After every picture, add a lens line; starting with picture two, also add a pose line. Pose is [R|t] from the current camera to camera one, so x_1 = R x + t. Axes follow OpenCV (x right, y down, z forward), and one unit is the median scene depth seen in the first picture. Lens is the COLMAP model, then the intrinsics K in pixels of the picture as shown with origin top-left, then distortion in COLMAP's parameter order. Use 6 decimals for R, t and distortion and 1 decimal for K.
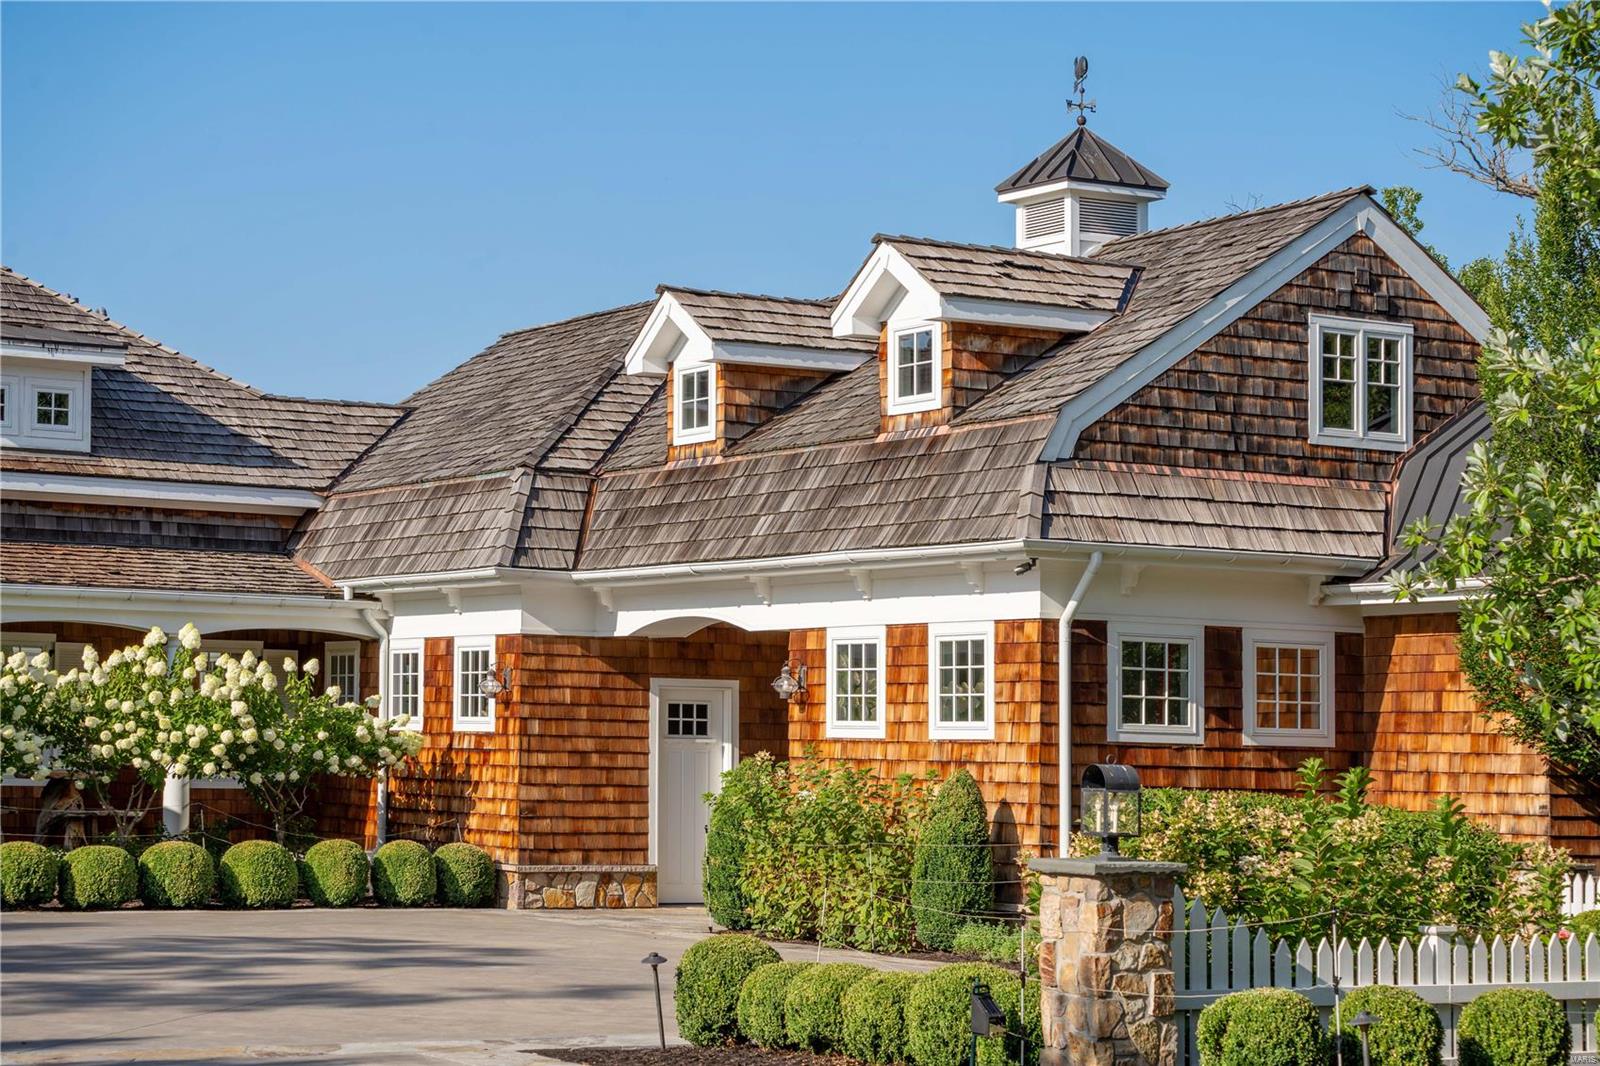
lens RADIAL K [[3333.9, 0, 802.6], [0, 3333.9, 534.6], [0, 0, 1]] dist [0.075735, 0.000000]
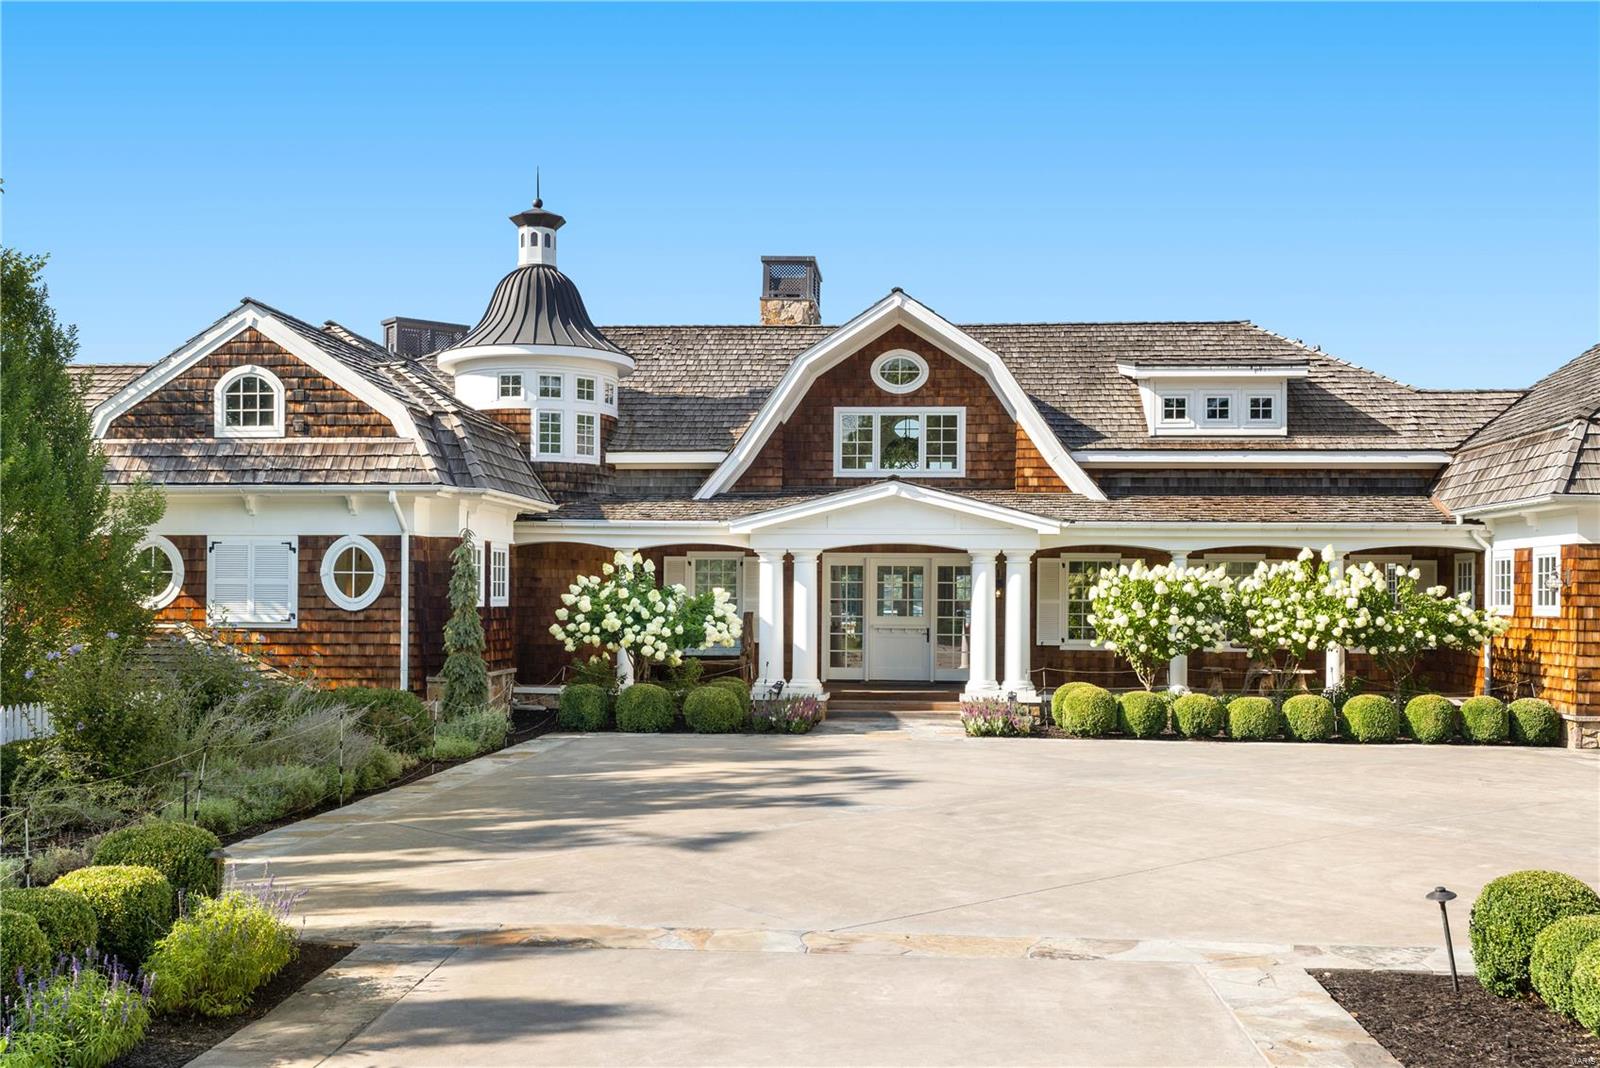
lens RADIAL K [[1773.4, 0, 646.9], [0, 1773.4, 619.4], [0, 0, 1]] dist [0.005378, 0.000000]
pose [[0.813561, -0.011417, -0.581368, 0.025359], [0.048648, 0.997639, 0.048485, 0.007175], [0.579442, -0.067728, 0.812195, 0.197271]]
